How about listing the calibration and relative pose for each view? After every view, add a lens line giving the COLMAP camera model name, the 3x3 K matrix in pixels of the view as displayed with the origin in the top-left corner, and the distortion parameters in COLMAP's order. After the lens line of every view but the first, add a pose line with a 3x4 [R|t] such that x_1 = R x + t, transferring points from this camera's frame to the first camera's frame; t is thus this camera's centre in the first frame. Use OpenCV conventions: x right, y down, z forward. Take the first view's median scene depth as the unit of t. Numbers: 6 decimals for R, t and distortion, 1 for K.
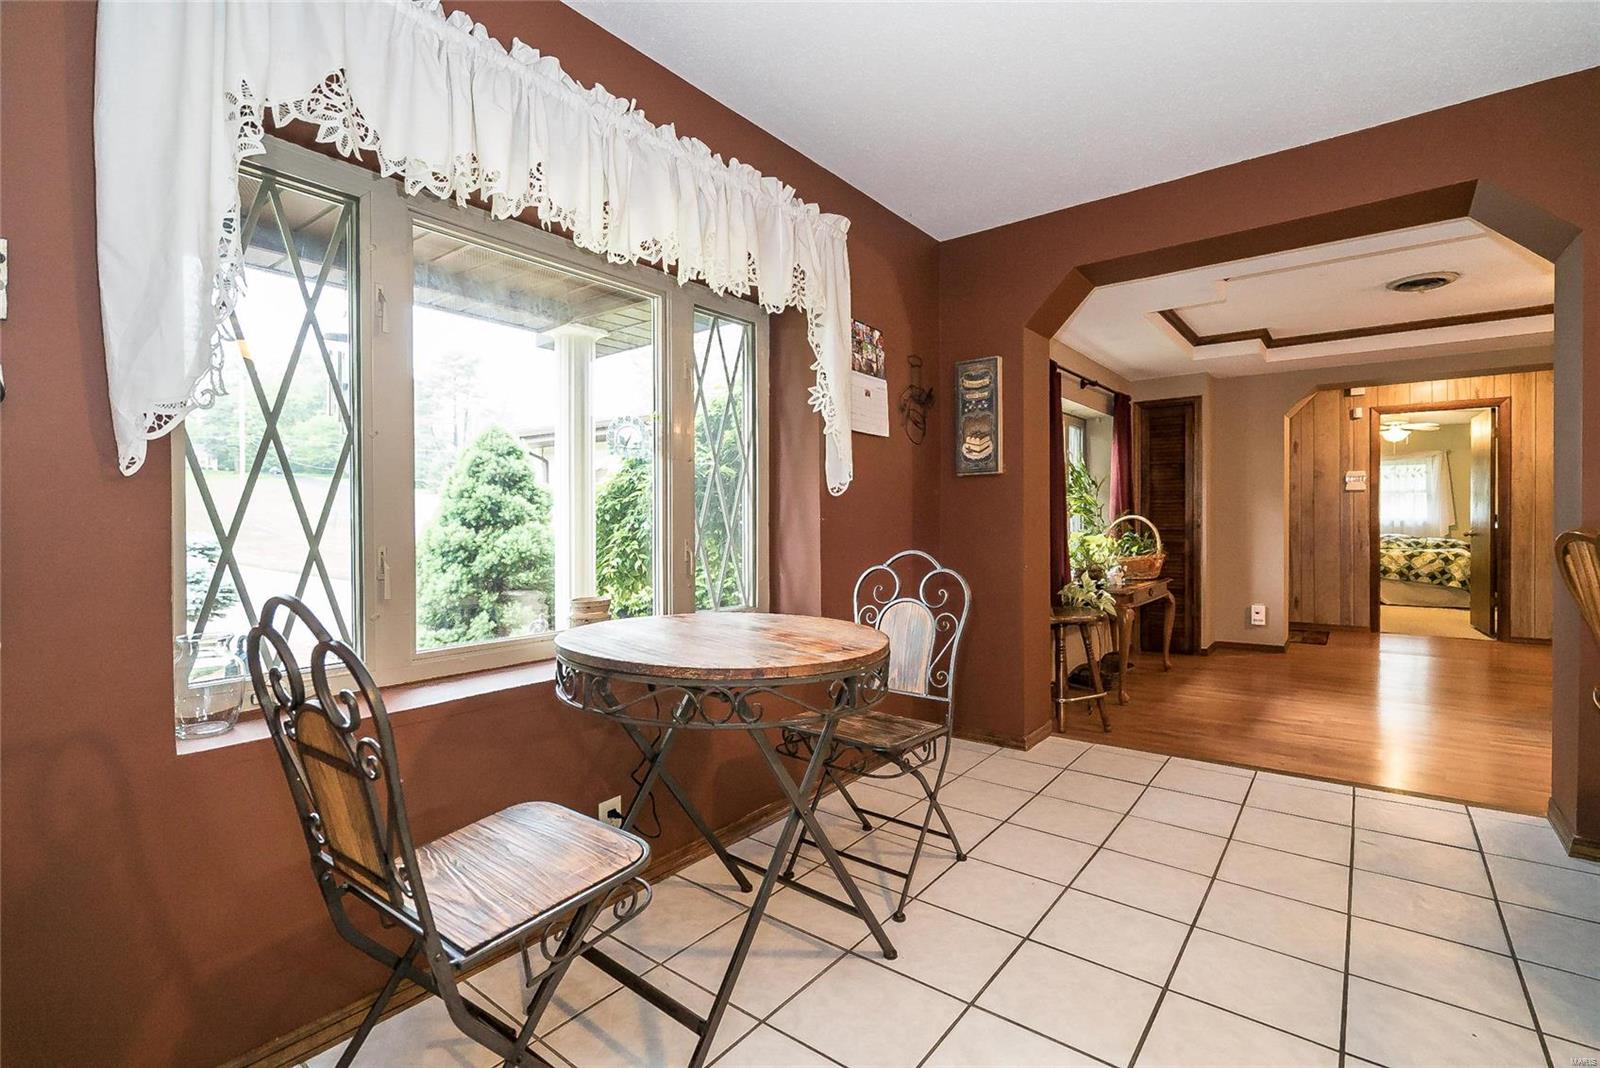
lens RADIAL K [[748.5, 0, 803.9], [0, 748.5, 524.3], [0, 0, 1]] dist [-0.002217, 0.000155]
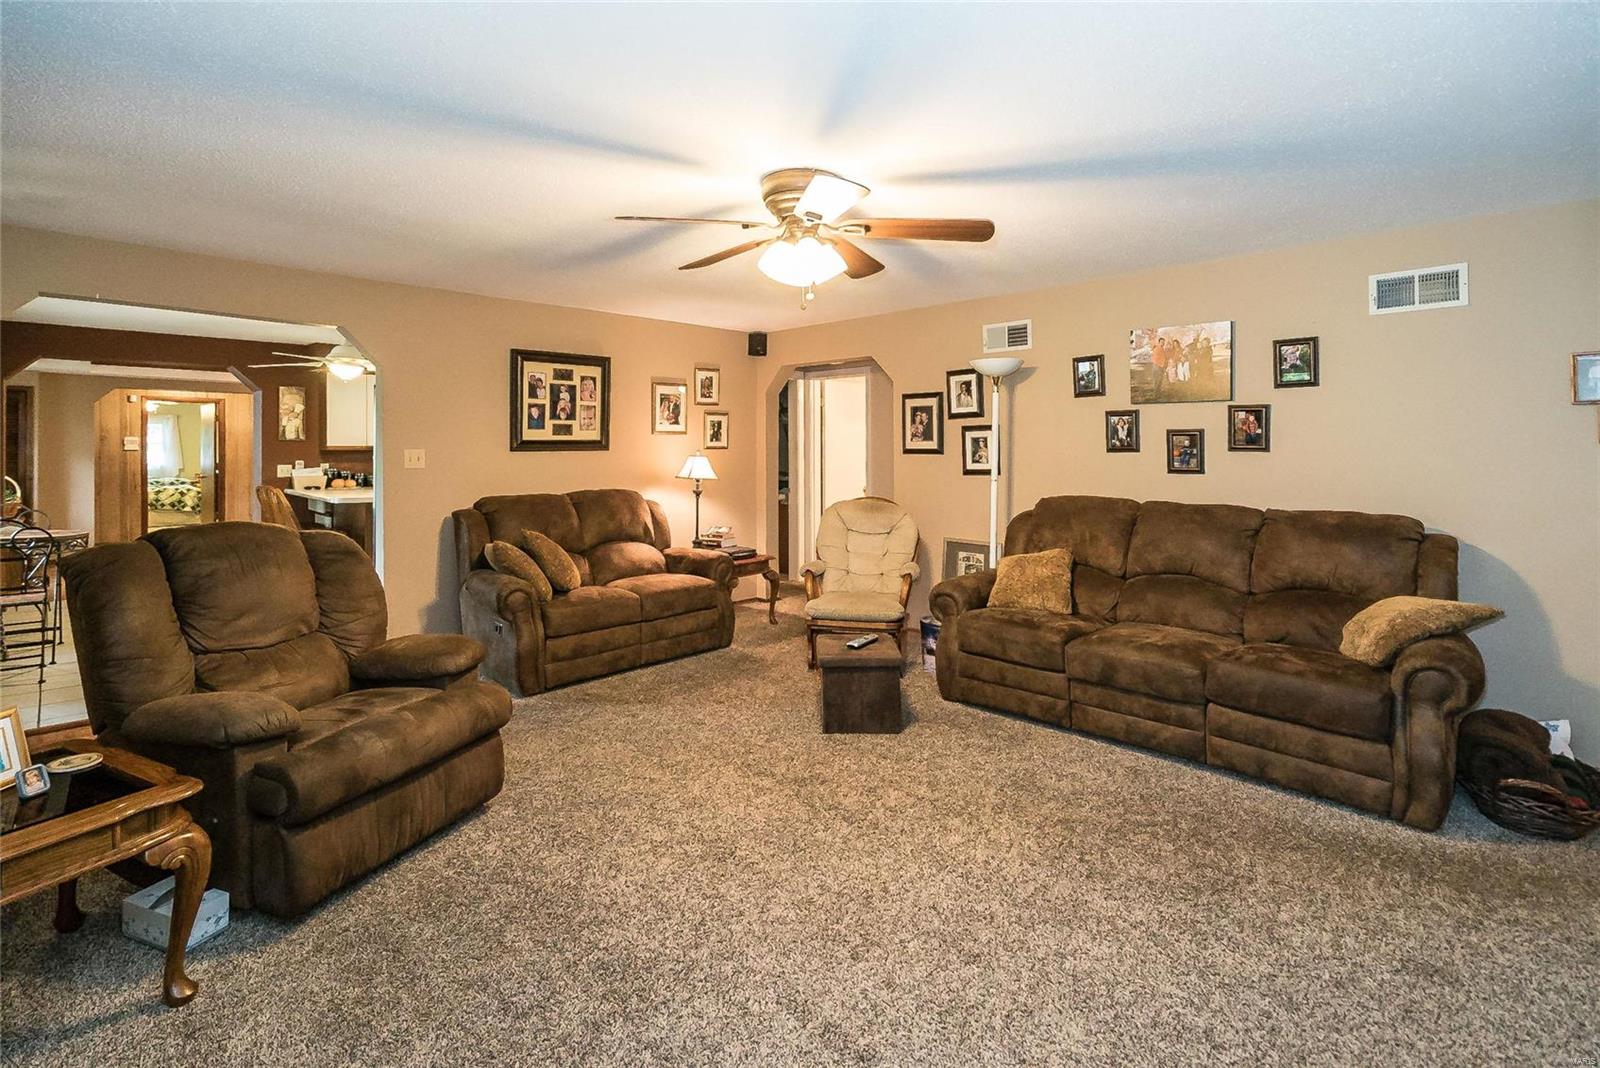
lens RADIAL K [[777.2, 0, 799.1], [0, 777.2, 451.3], [0, 0, 1]] dist [-0.000510, -0.000116]
pose [[0.153112, 0.001733, 0.988207, -0.767292], [0.002548, 0.999994, -0.002149, -0.047127], [-0.988205, 0.002847, 0.153107, -0.720567]]
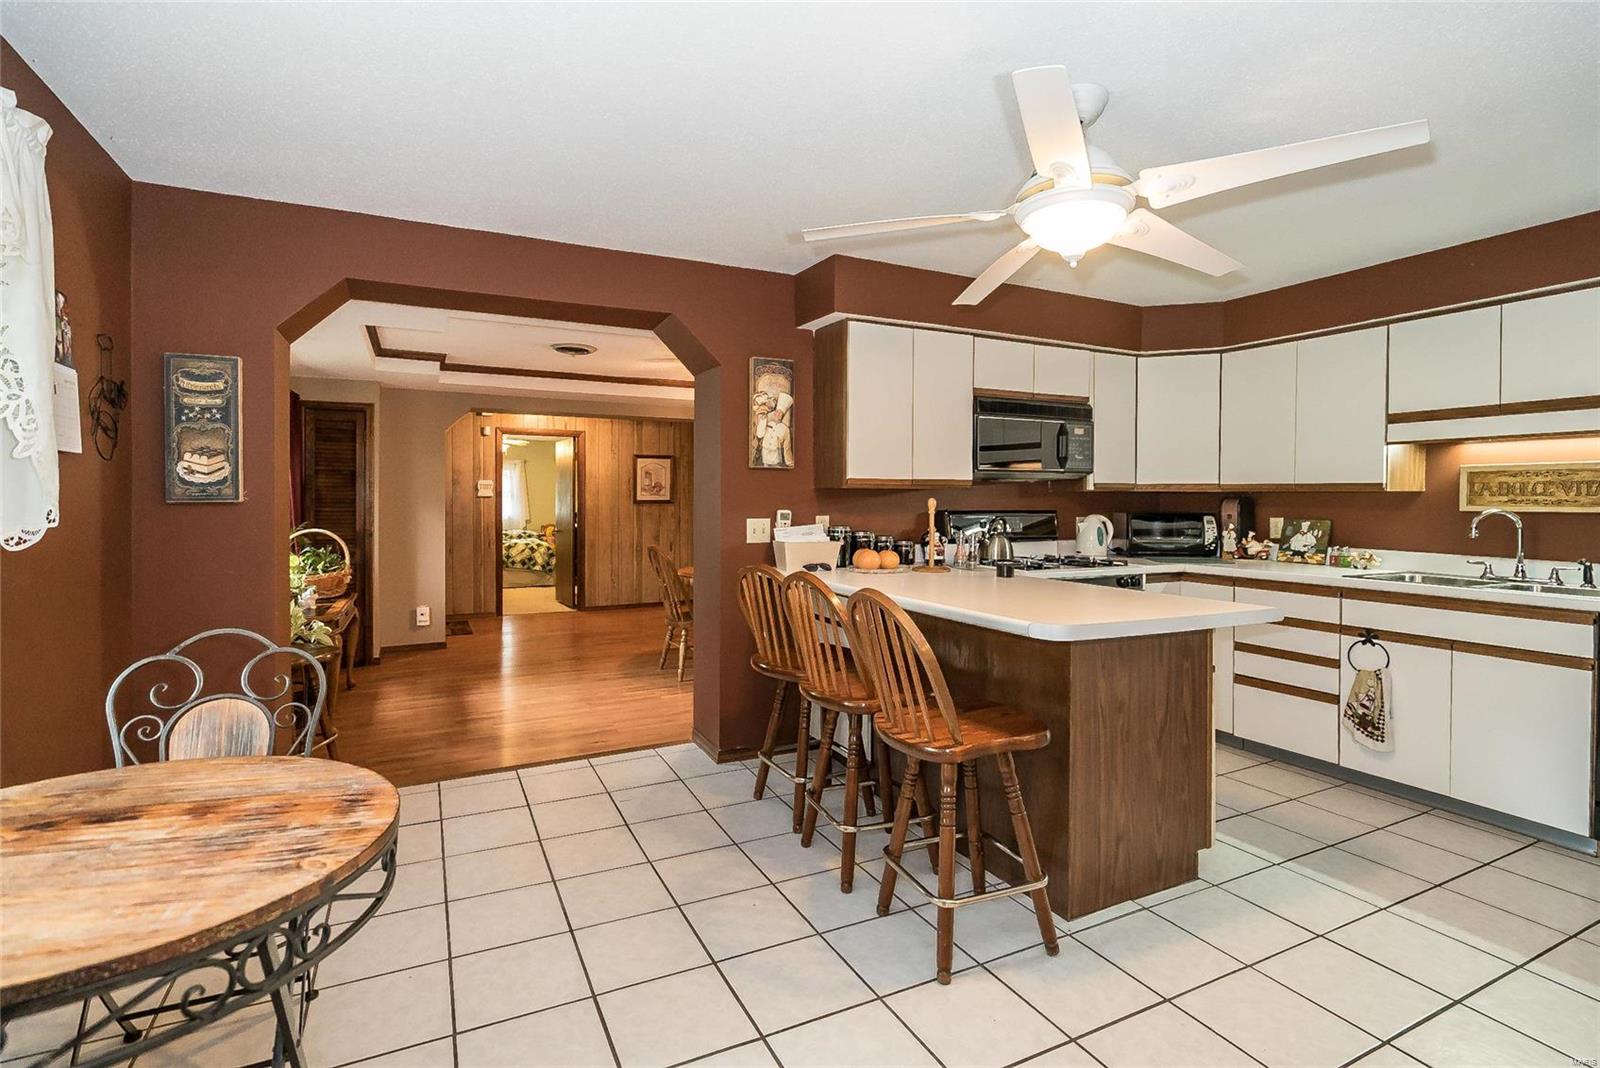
lens RADIAL K [[741.1, 0, 799.9], [0, 741.1, 508.9], [0, 0, 1]] dist [0.001056, 0.000472]
pose [[0.435756, -0.003297, 0.900059, -0.119641], [0.000671, 0.999994, 0.003338, -0.038749], [-0.900064, -0.000851, 0.435756, 0.065721]]
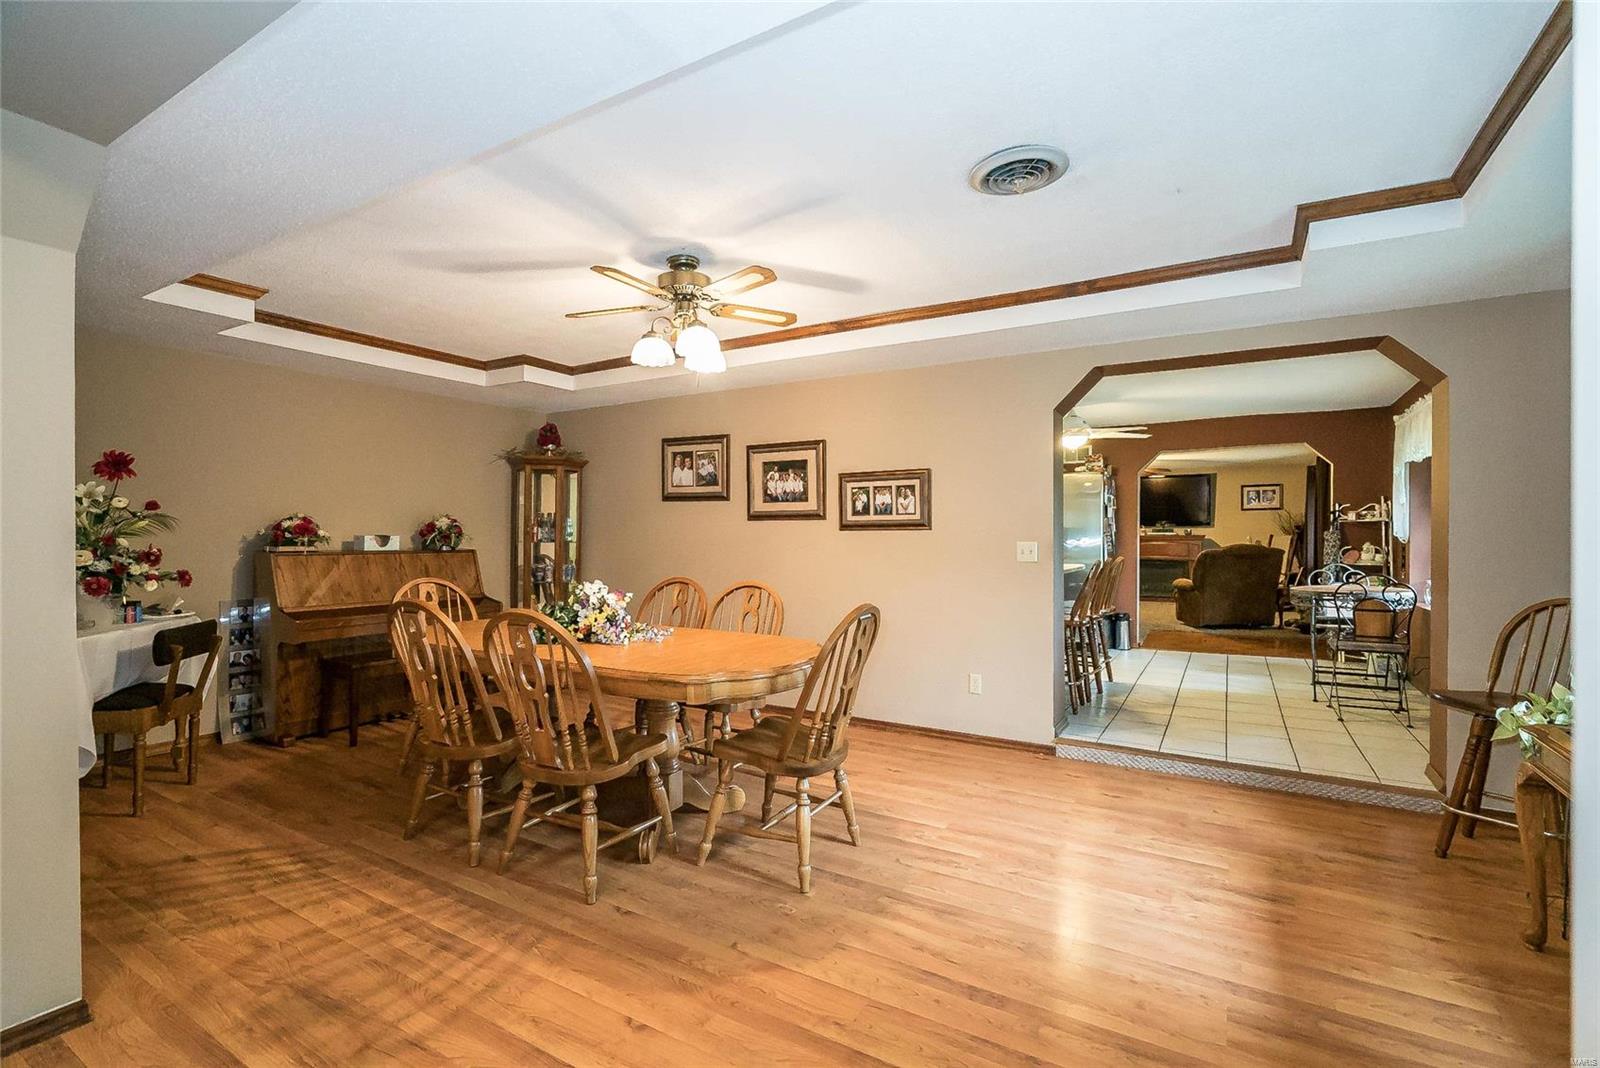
lens RADIAL K [[742.5, 0, 820.8], [0, 742.5, 533.2], [0, 0, 1]] dist [-0.000657, 0.000240]
pose [[-0.989674, 0.003050, -0.143305, 0.801361], [0.002225, 0.999980, 0.005911, -0.037559], [0.143320, 0.005531, -0.989661, 1.170835]]
